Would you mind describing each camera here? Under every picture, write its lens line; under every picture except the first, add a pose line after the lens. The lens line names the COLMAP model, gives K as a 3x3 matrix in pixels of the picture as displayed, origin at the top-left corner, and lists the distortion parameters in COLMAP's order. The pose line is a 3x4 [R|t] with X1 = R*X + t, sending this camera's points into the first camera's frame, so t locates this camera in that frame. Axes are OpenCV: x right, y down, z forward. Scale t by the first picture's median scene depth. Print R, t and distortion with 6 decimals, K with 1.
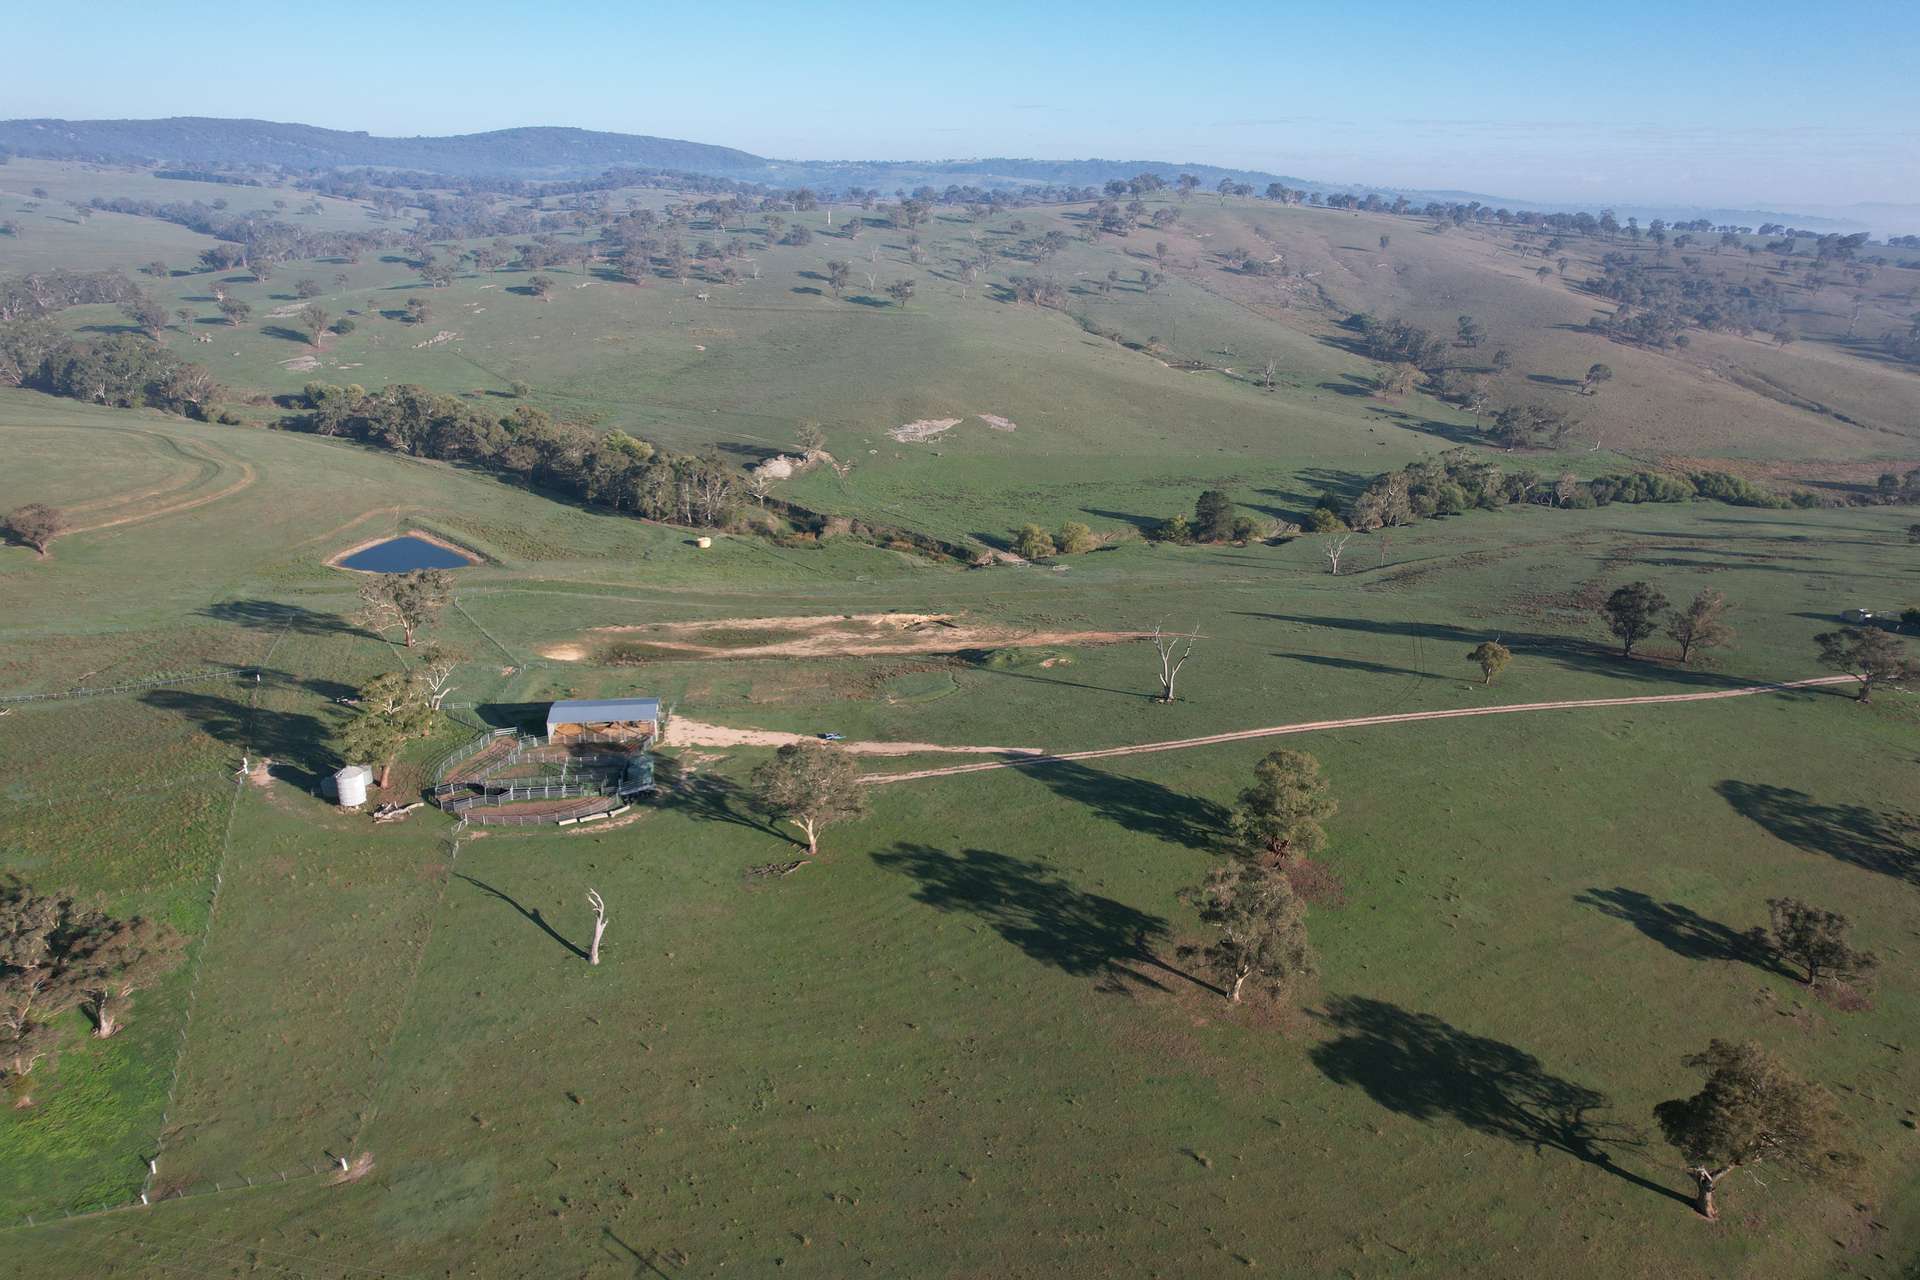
lens RADIAL K [[1244.2, 0, 980.3], [0, 1244.2, 632.4], [0, 0, 1]] dist [-0.084315, 0.082363]
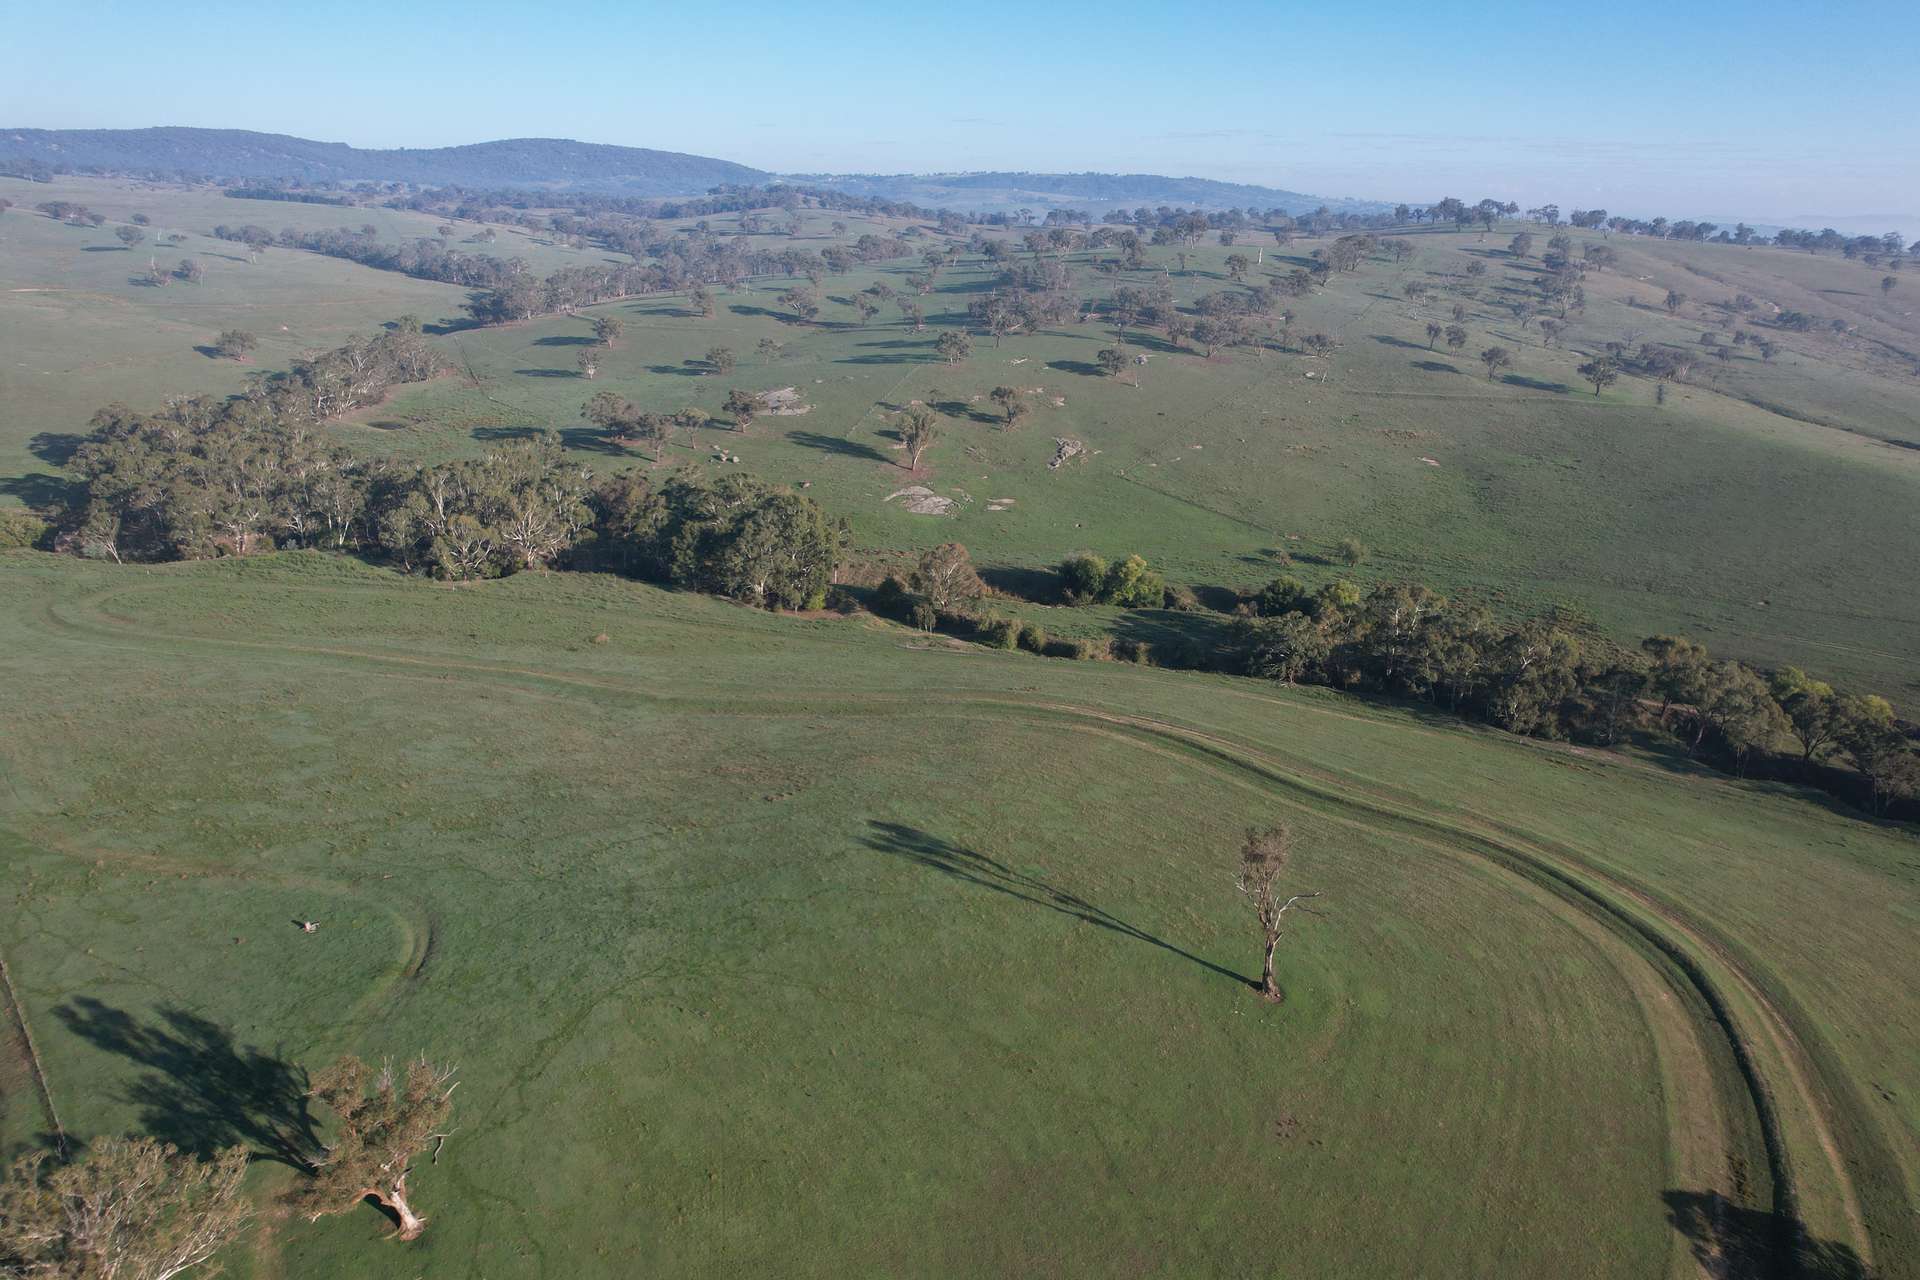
lens RADIAL K [[1225.4, 0, 960.0], [0, 1225.4, 640.0], [0, 0, 1]] dist [-0.075067, 0.072984]
pose [[0.998457, -0.019314, 0.052057, -0.744562], [0.019242, 0.999813, 0.001893, -0.193664], [-0.052083, -0.000889, 0.998642, 0.468064]]
